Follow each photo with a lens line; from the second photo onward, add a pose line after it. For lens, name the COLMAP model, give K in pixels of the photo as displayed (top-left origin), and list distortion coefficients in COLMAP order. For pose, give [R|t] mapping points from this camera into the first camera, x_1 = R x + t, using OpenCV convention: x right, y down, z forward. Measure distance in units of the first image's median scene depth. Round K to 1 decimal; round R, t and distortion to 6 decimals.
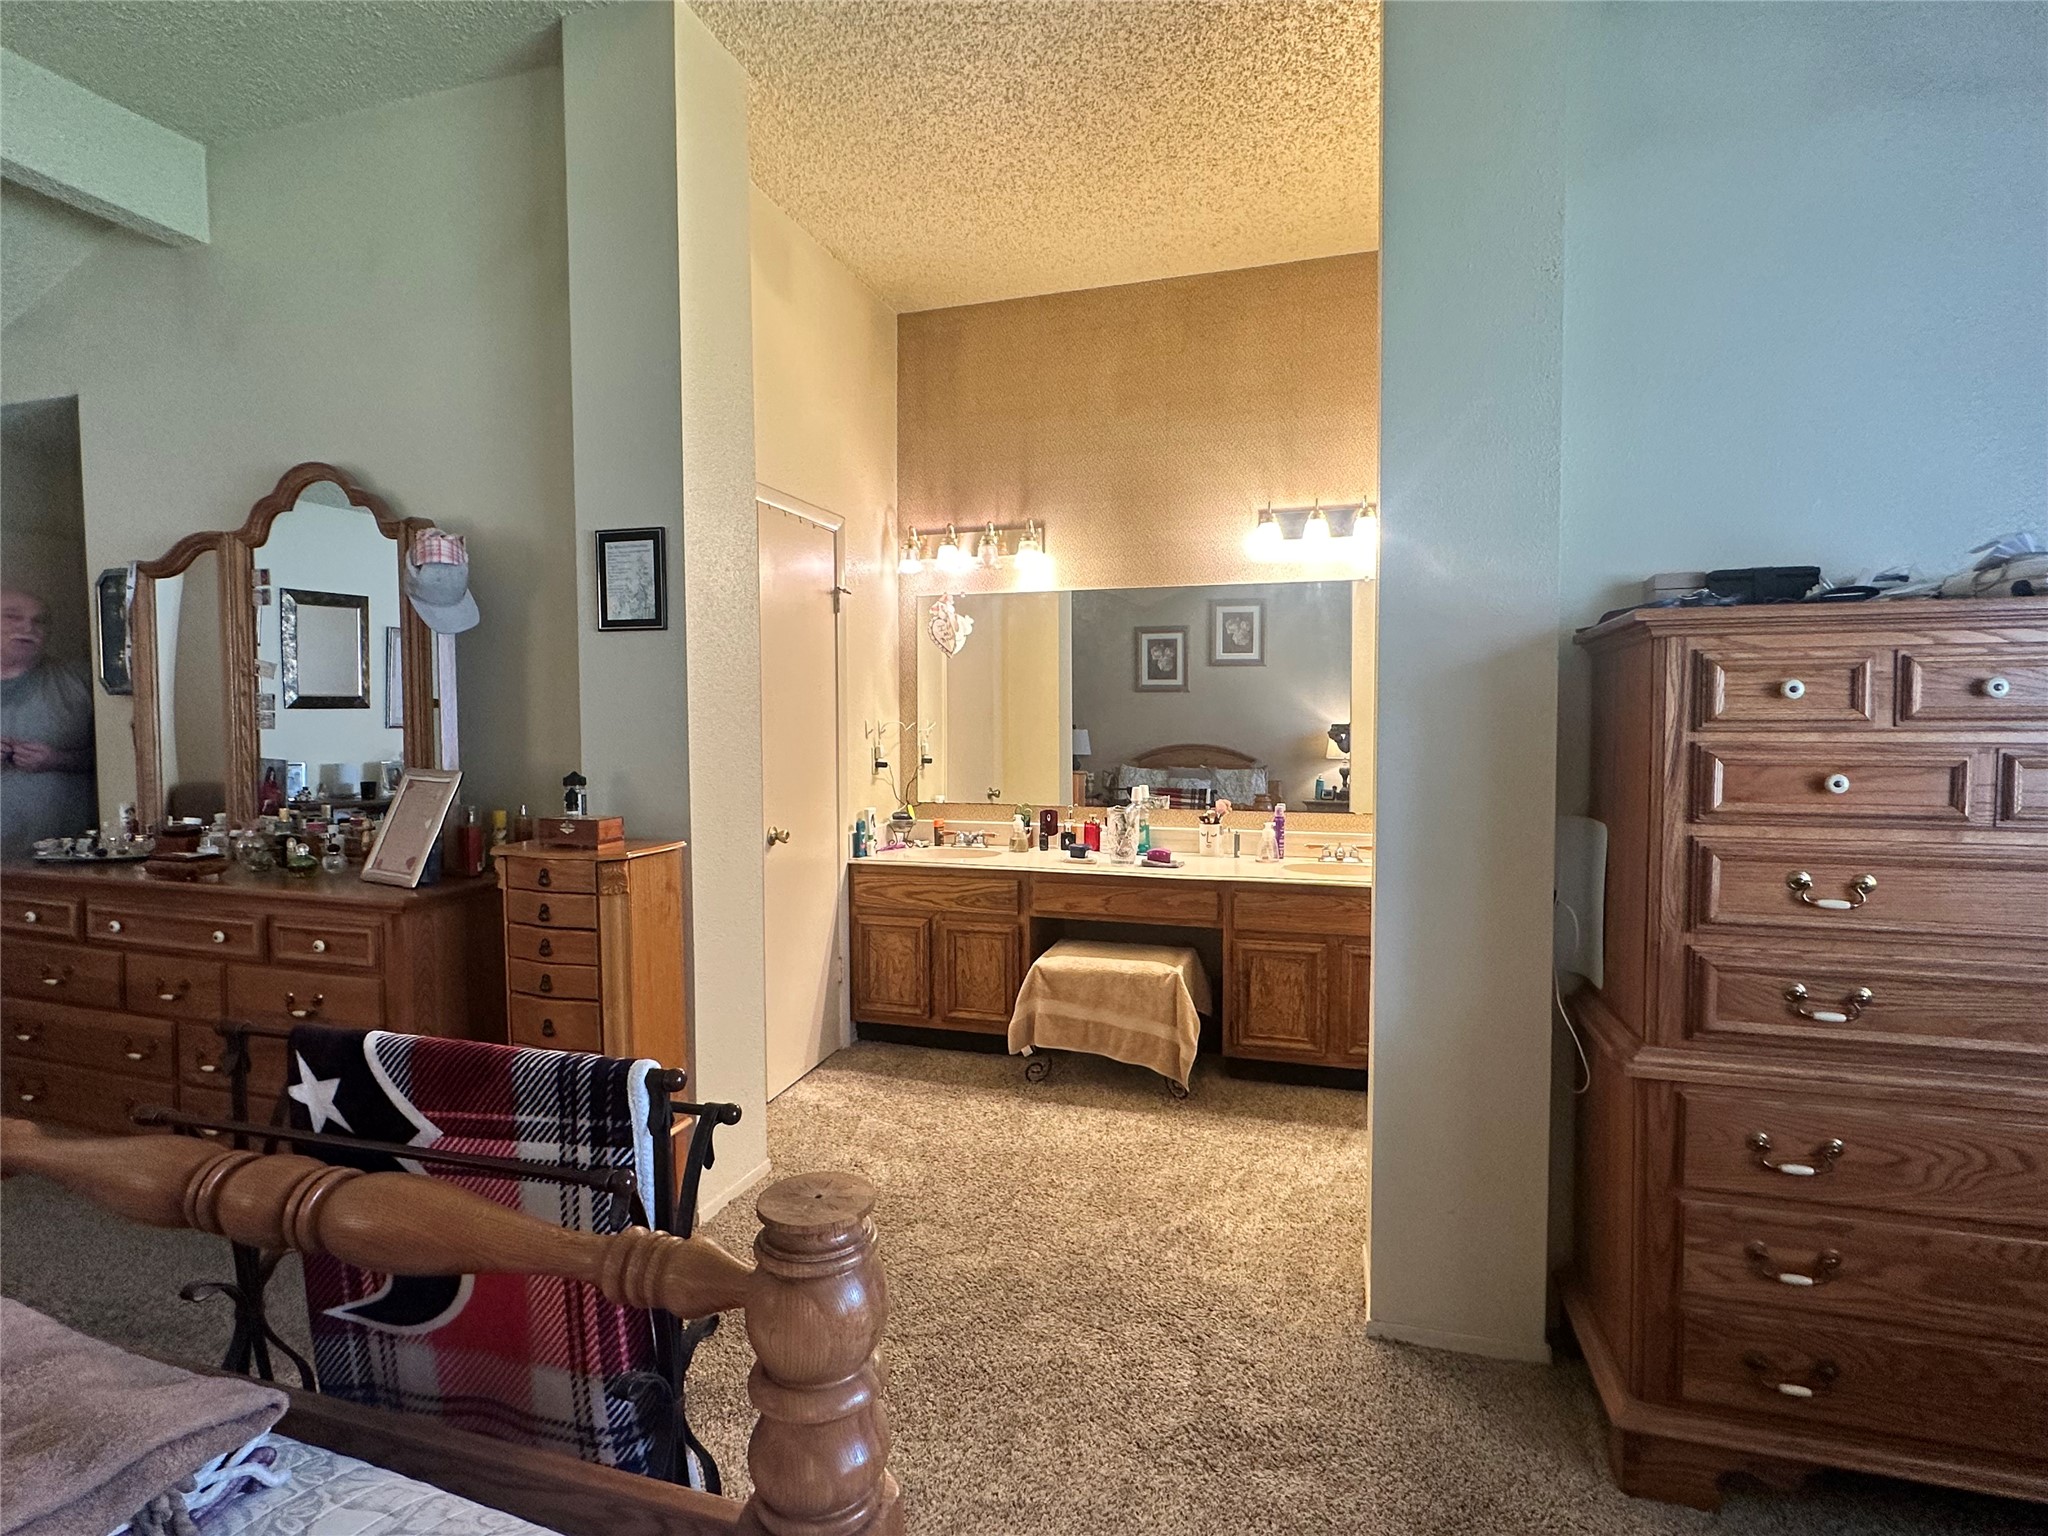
lens RADIAL K [[1021.4, 0, 1017.8], [0, 1021.4, 766.4], [0, 0, 1]] dist [-0.003364, 0.001632]
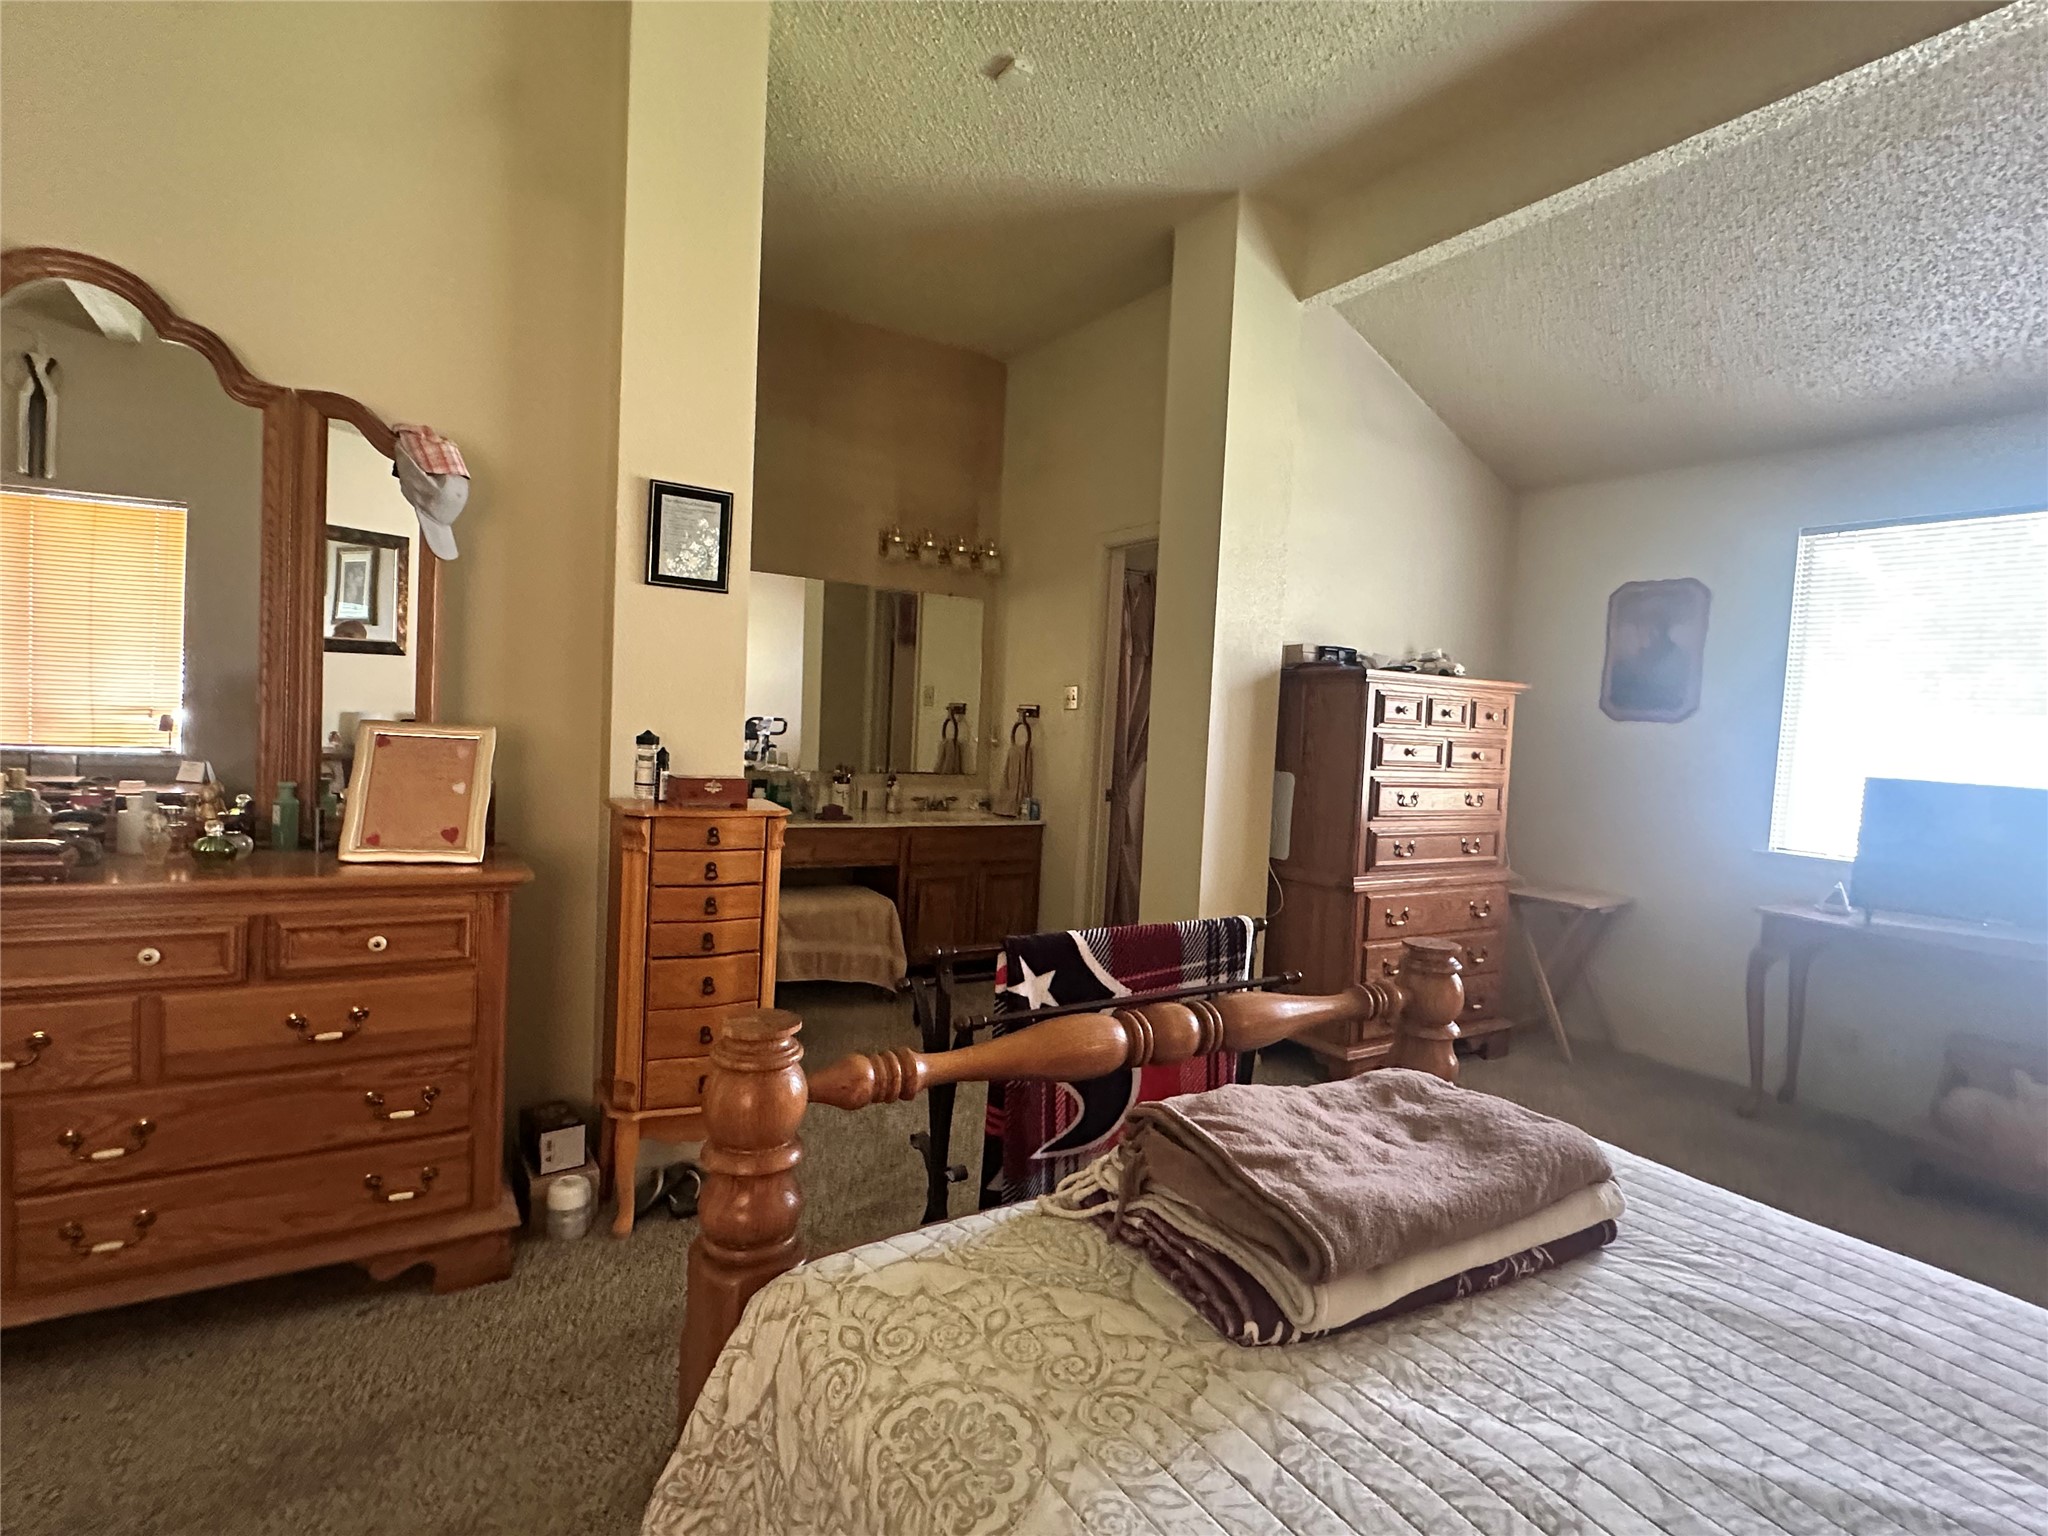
lens RADIAL K [[1021.4, 0, 1010.4], [0, 1021.4, 763.9], [0, 0, 1]] dist [-0.003364, 0.001632]
pose [[0.655048, -0.000573, 0.755587, -1.468776], [-0.020586, 0.999615, 0.018604, 0.018465], [-0.755307, -0.027741, 0.654784, 0.175763]]
